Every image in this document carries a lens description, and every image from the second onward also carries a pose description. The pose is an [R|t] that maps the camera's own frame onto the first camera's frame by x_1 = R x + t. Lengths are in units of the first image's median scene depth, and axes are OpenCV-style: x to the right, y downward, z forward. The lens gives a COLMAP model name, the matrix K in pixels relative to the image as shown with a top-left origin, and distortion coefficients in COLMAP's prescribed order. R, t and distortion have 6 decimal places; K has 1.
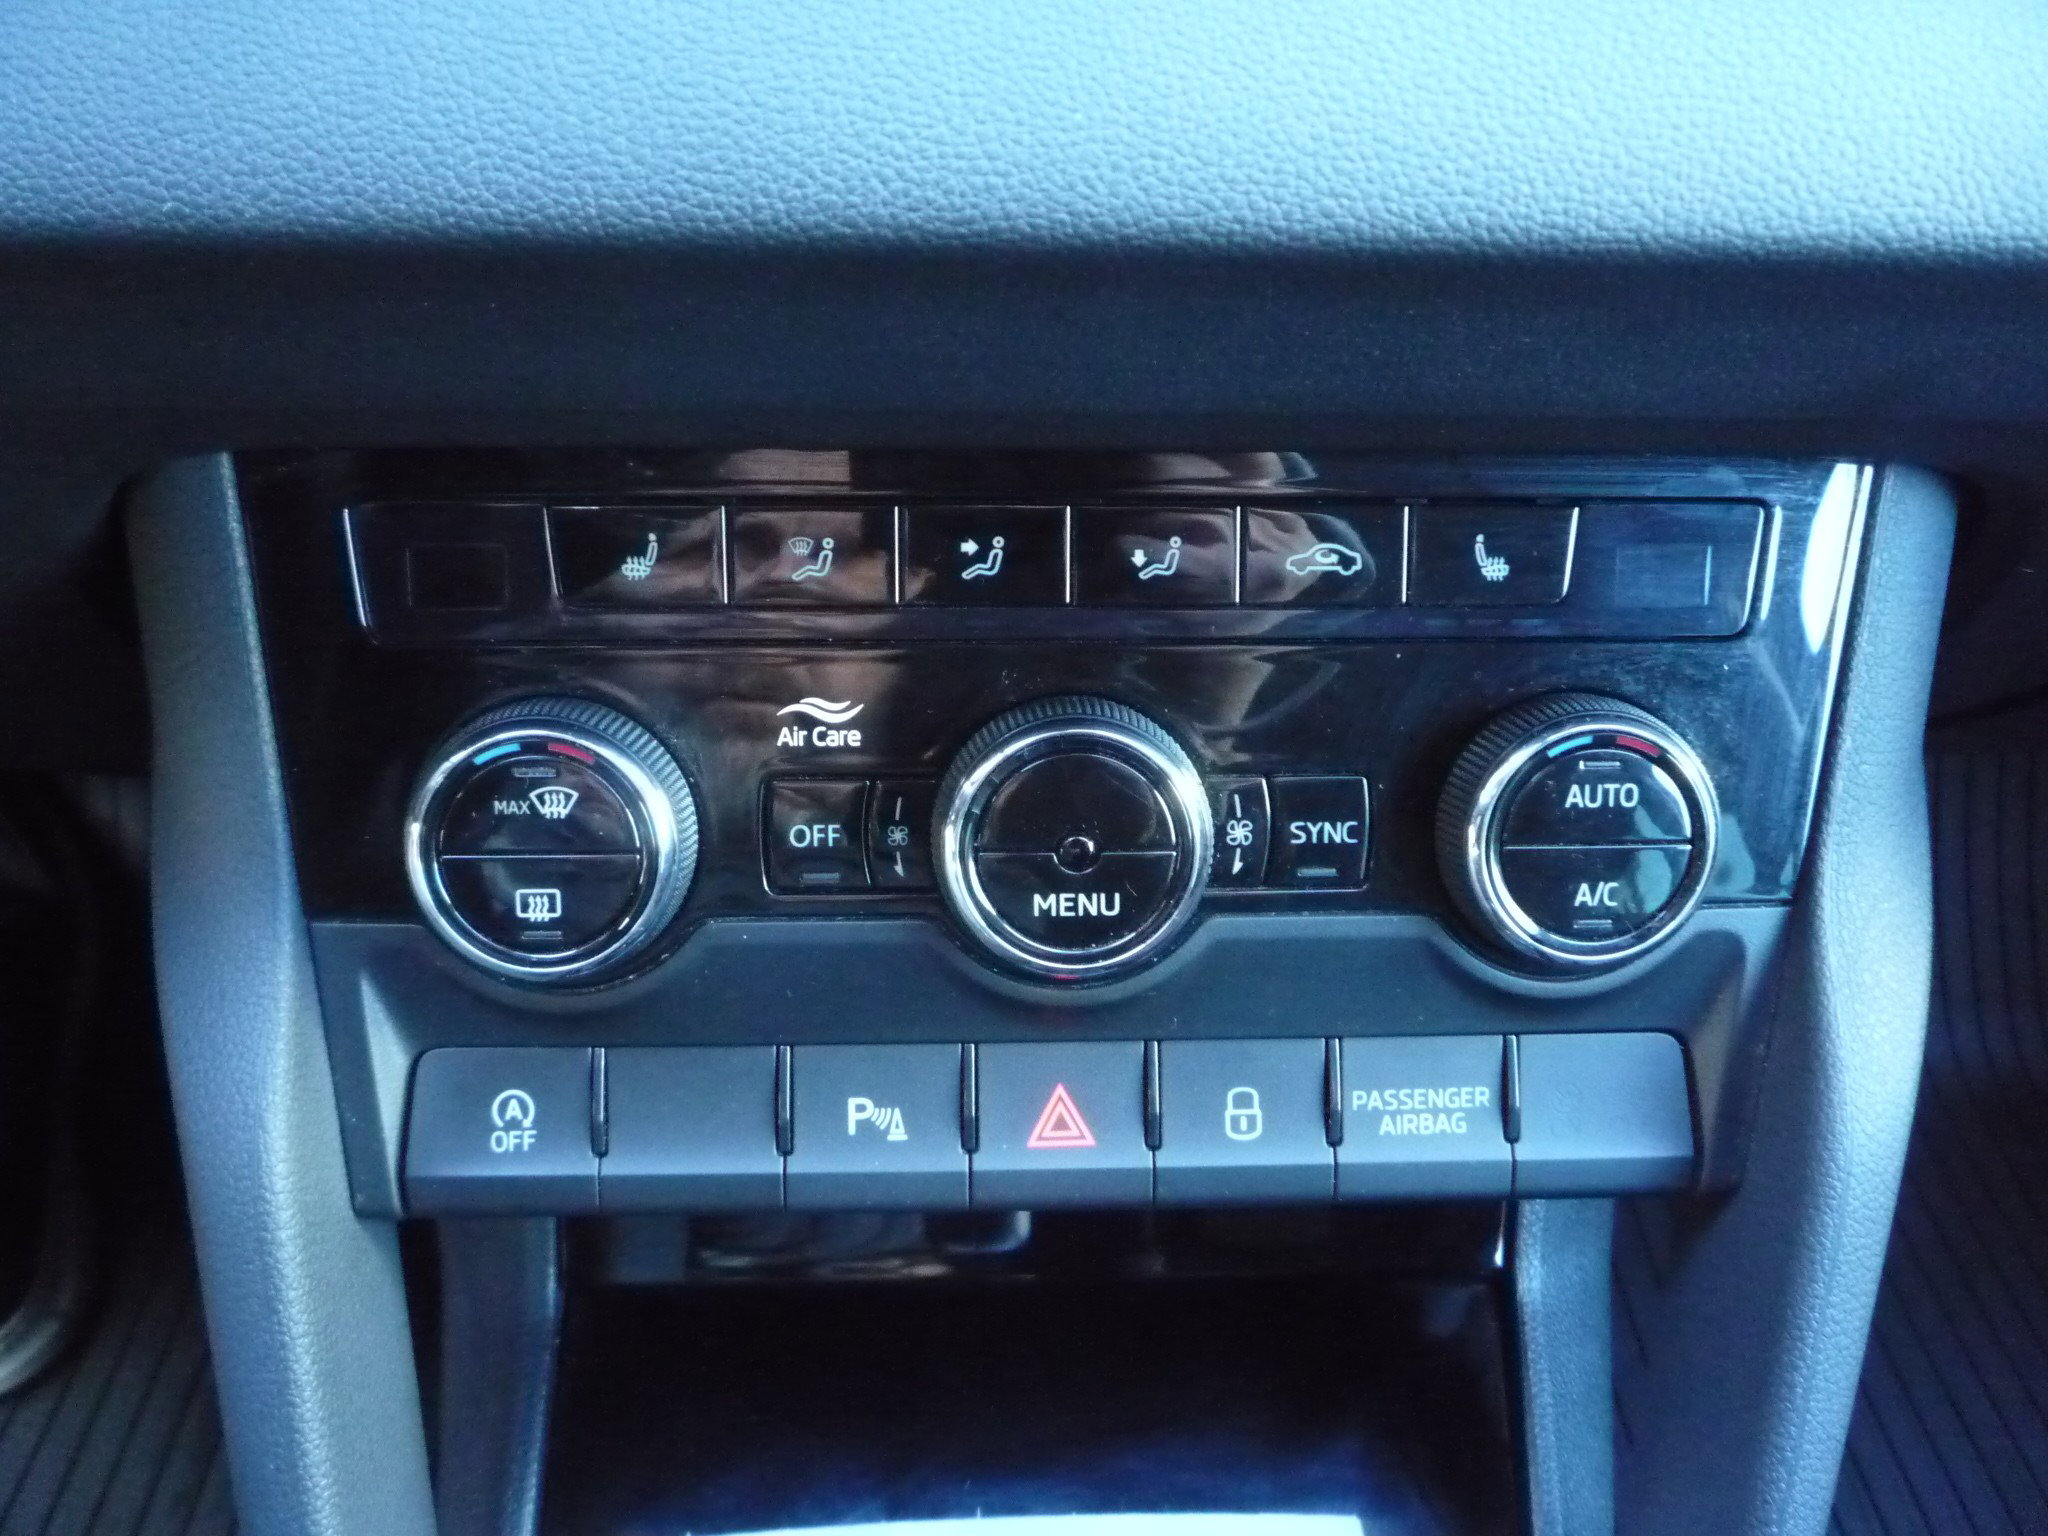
lens RADIAL K [[1791.1, 0, 1024.0], [0, 1791.1, 768.0], [0, 0, 1]] dist [-0.045290, 0.002939]
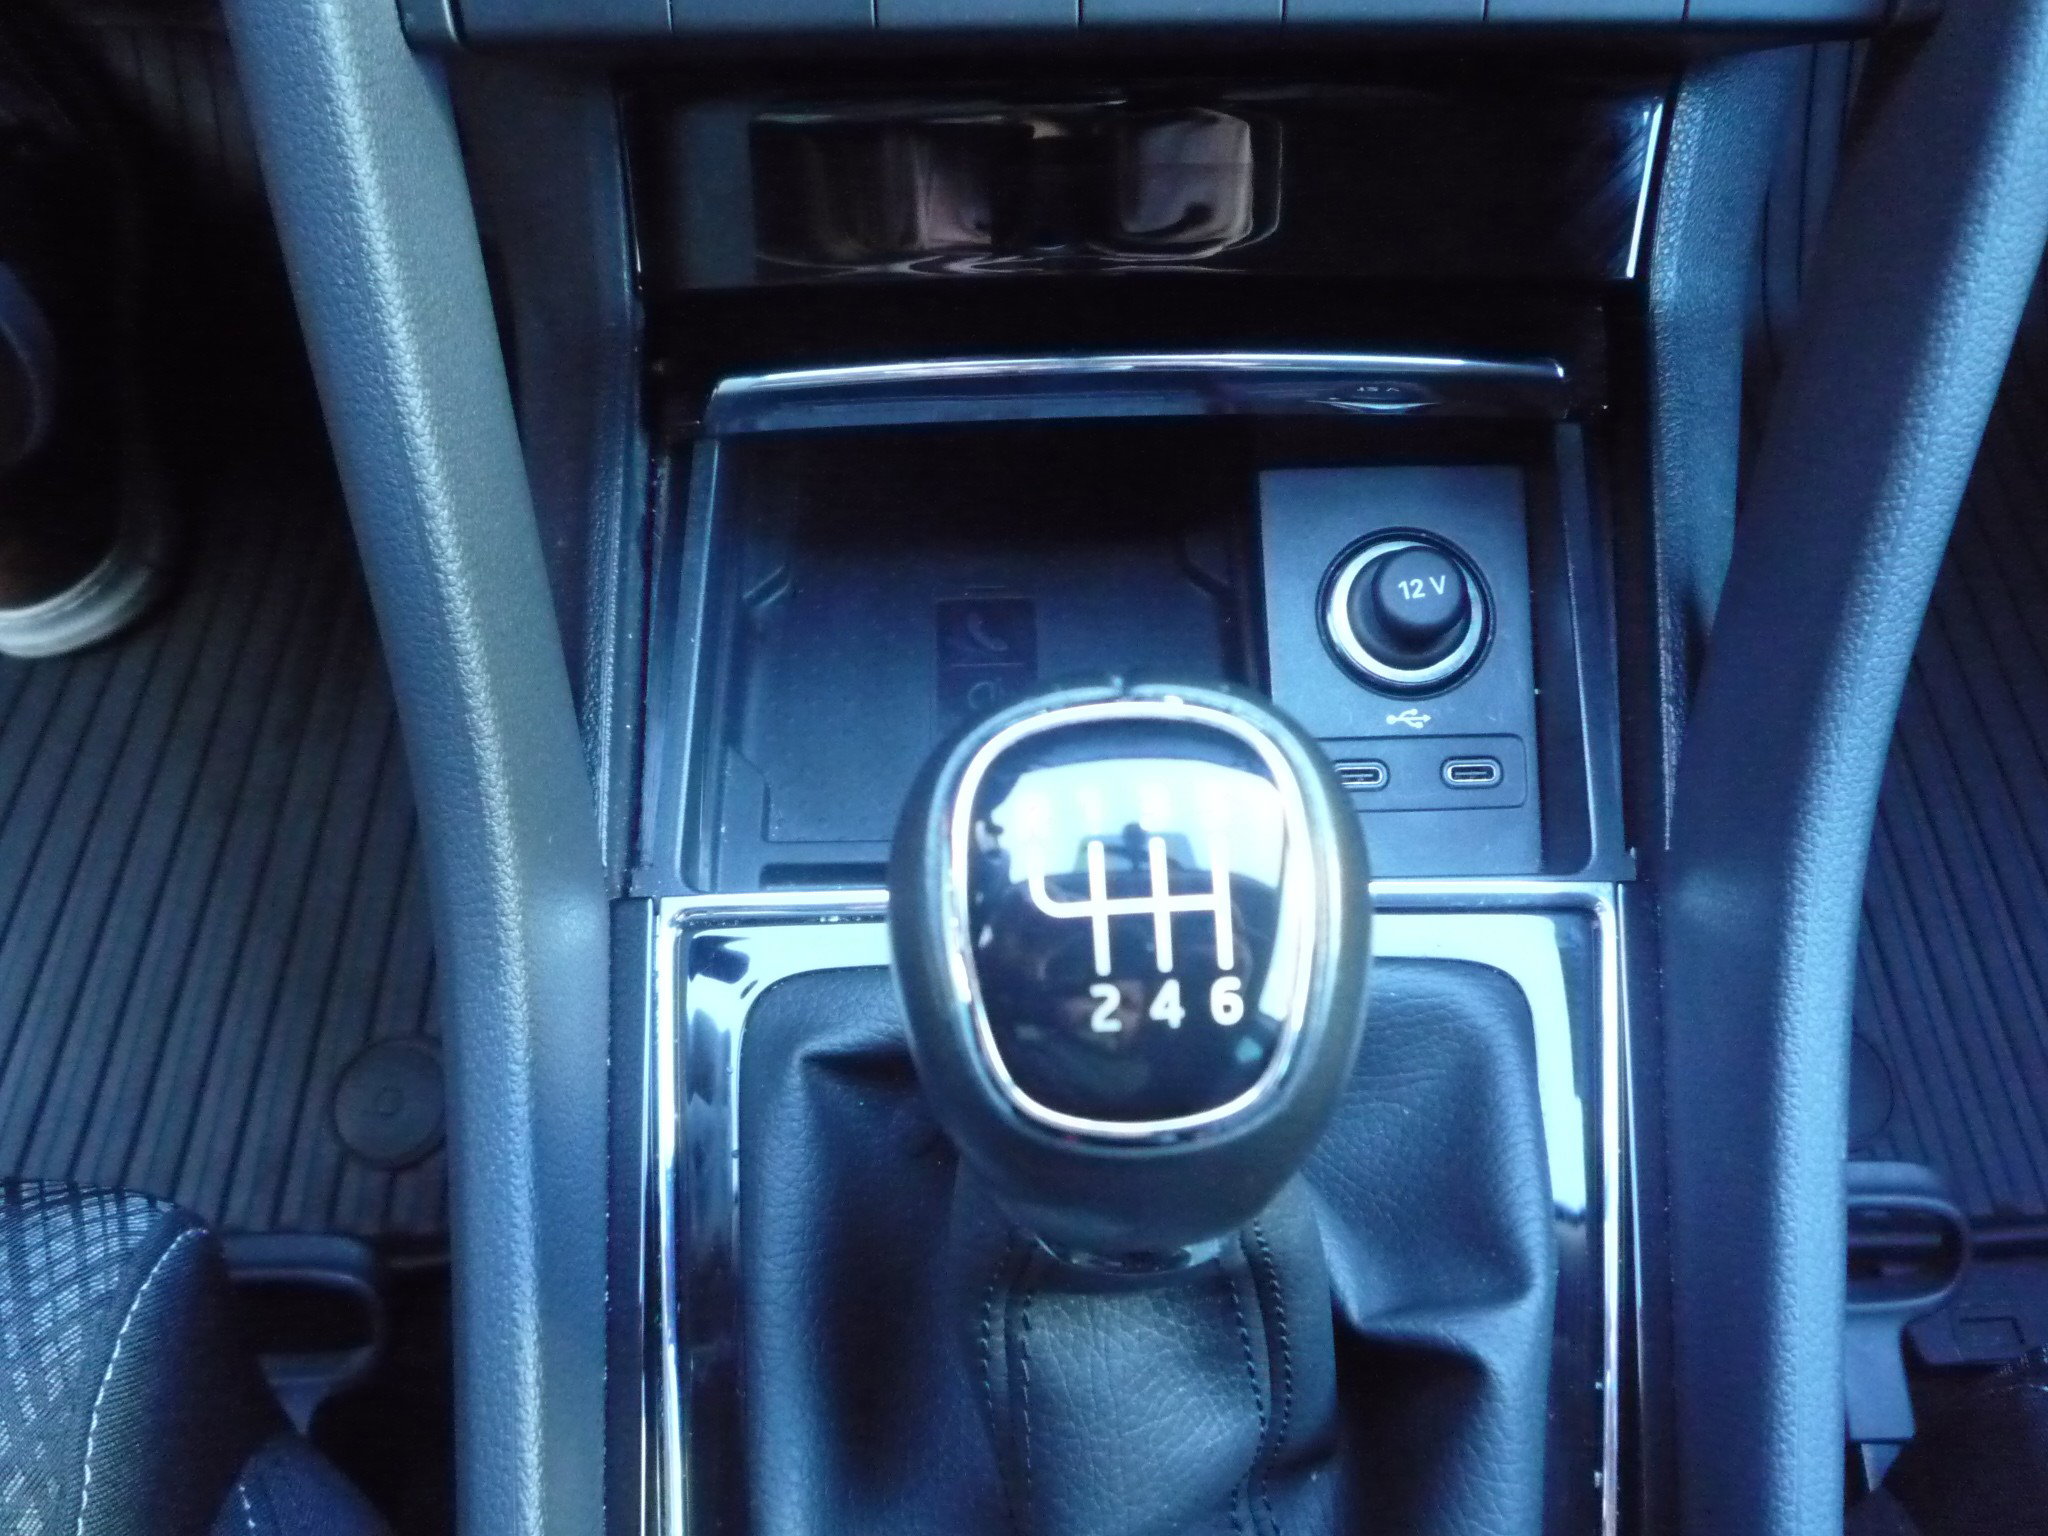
lens RADIAL K [[1791.1, 0, 1024.0], [0, 1791.1, 768.0], [0, 0, 1]] dist [-0.045290, 0.002939]
pose [[0.999390, -0.001894, -0.034870, -0.042592], [0.012232, 0.954248, 0.298766, 0.515172], [0.032708, -0.299011, 0.953689, 0.046167]]
